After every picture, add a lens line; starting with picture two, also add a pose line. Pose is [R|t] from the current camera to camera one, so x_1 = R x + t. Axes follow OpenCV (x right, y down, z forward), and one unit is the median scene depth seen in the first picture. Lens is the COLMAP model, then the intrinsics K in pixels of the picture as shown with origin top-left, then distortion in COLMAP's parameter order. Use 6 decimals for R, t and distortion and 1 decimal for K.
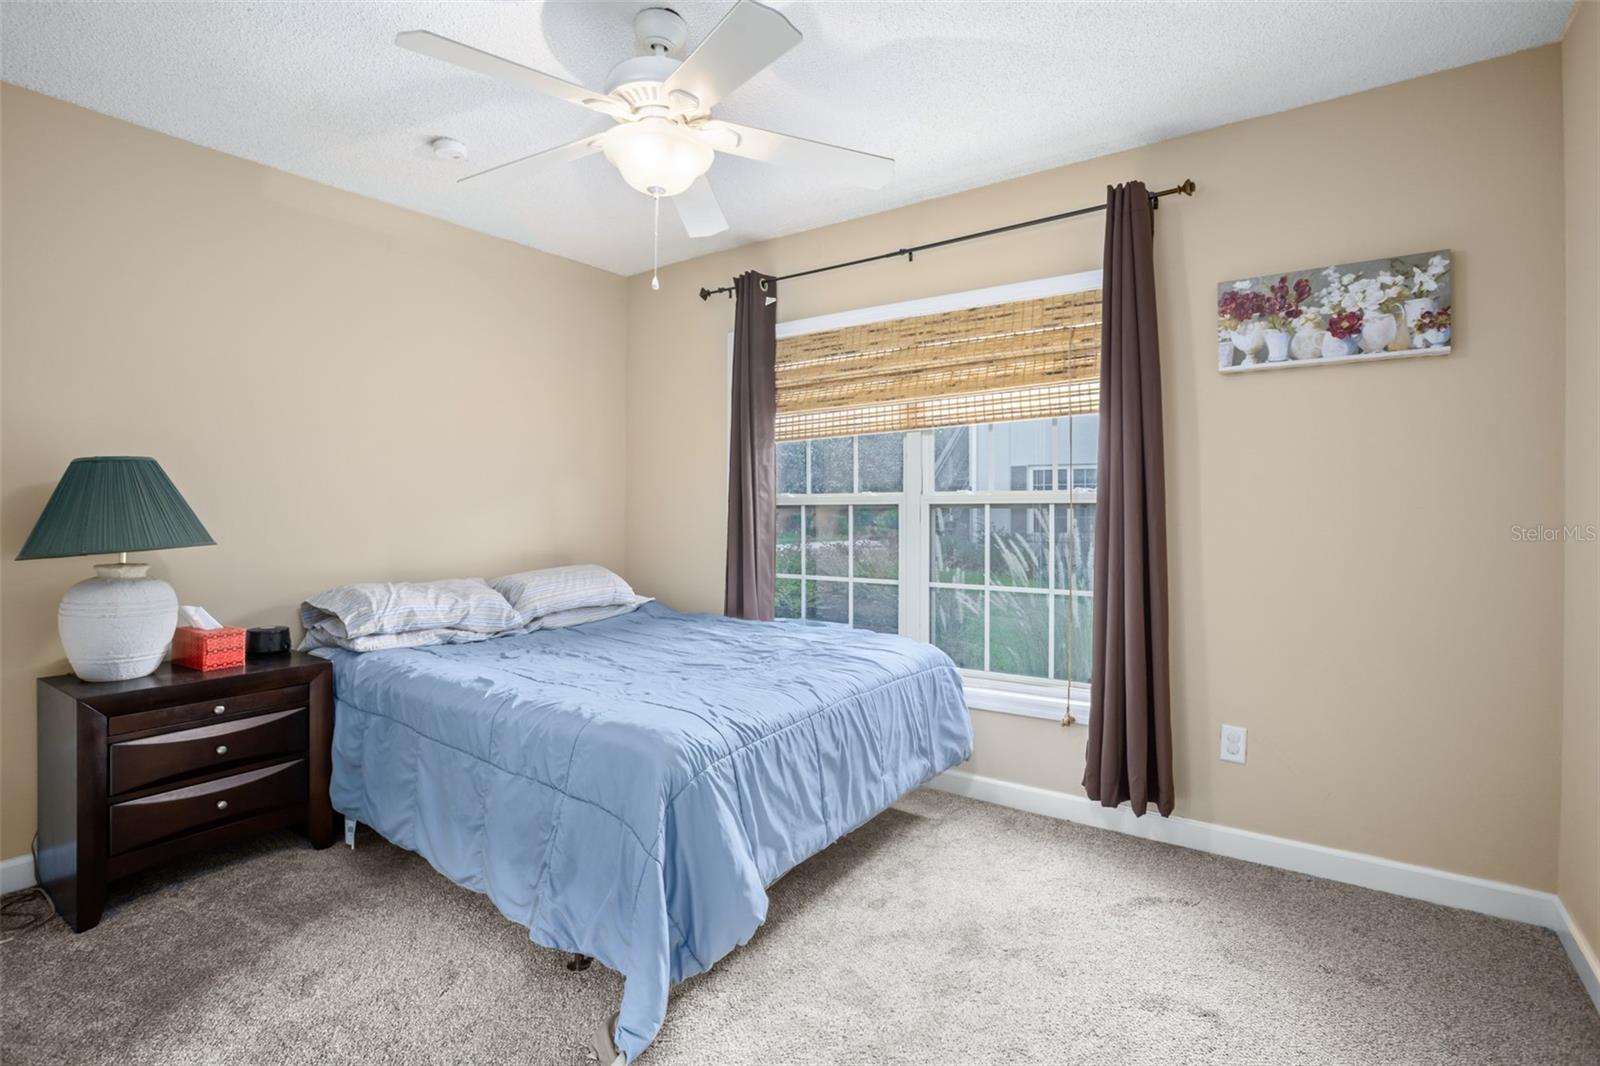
lens RADIAL K [[772.6, 0, 808.5], [0, 772.6, 526.6], [0, 0, 1]] dist [-0.019313, 0.009163]
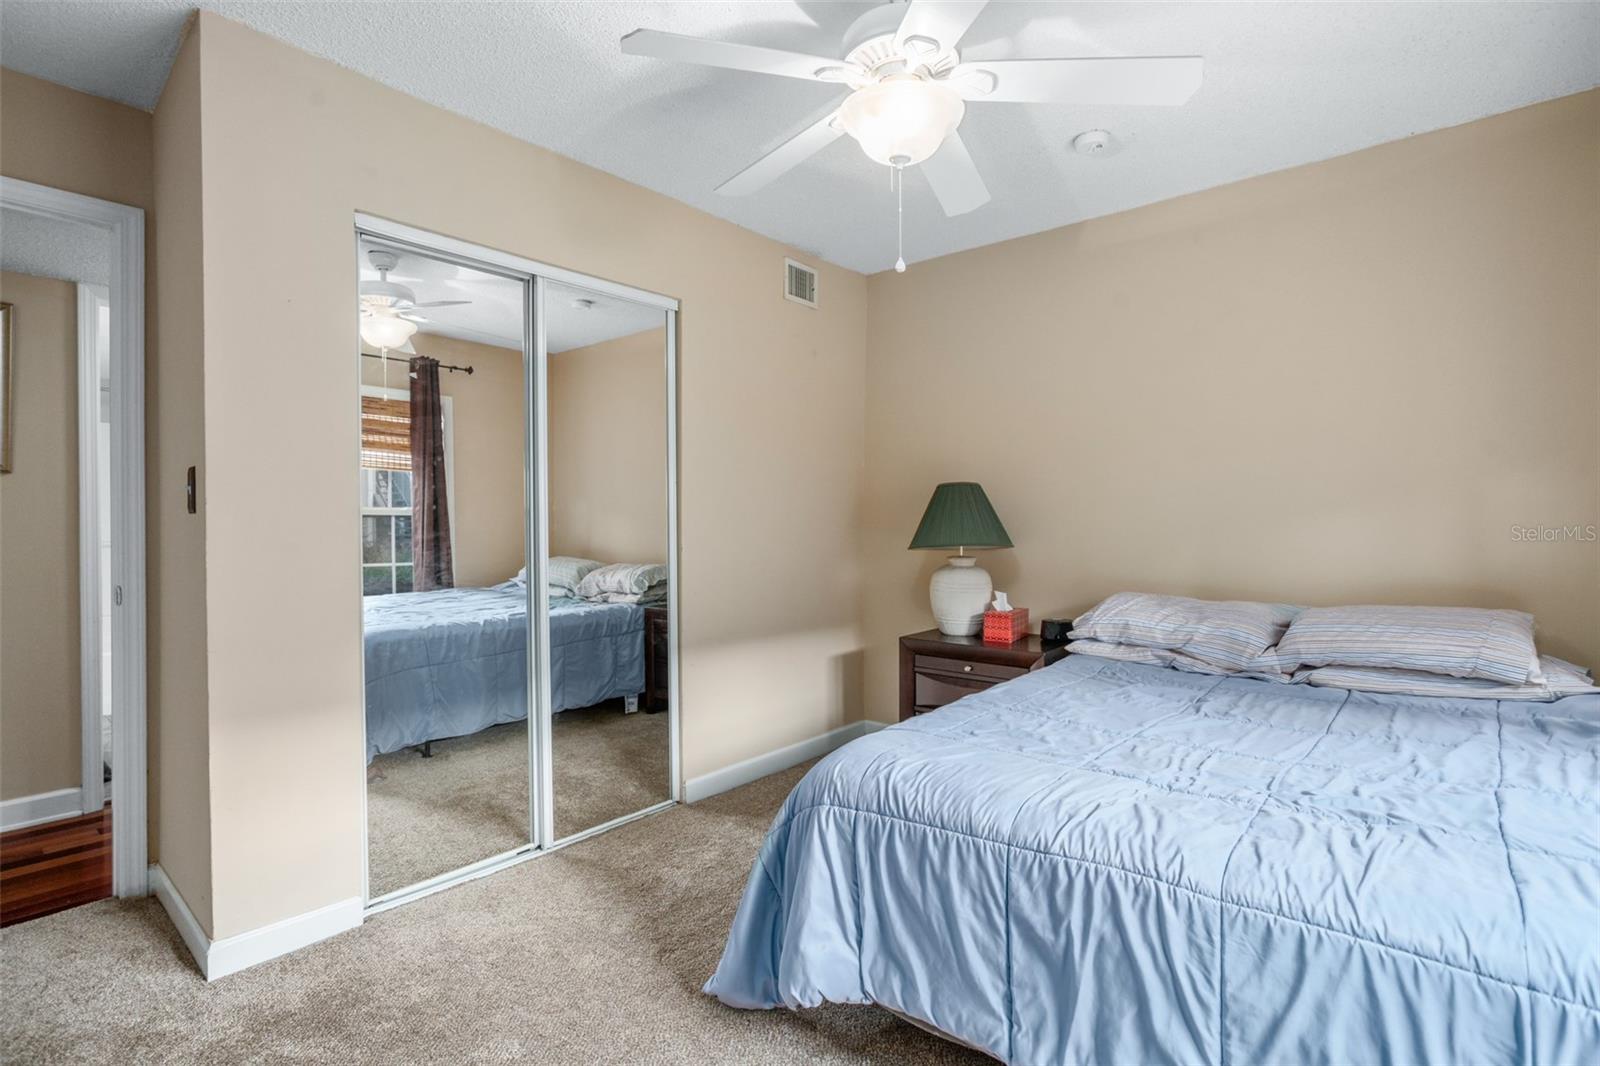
lens RADIAL K [[772.6, 0, 791.5], [0, 772.6, 531.2], [0, 0, 1]] dist [-0.019313, 0.009163]
pose [[-0.064833, 0.017631, -0.997740, 0.582192], [-0.023839, 0.999531, 0.019212, -0.018379], [0.997611, 0.025031, -0.064382, 0.780807]]
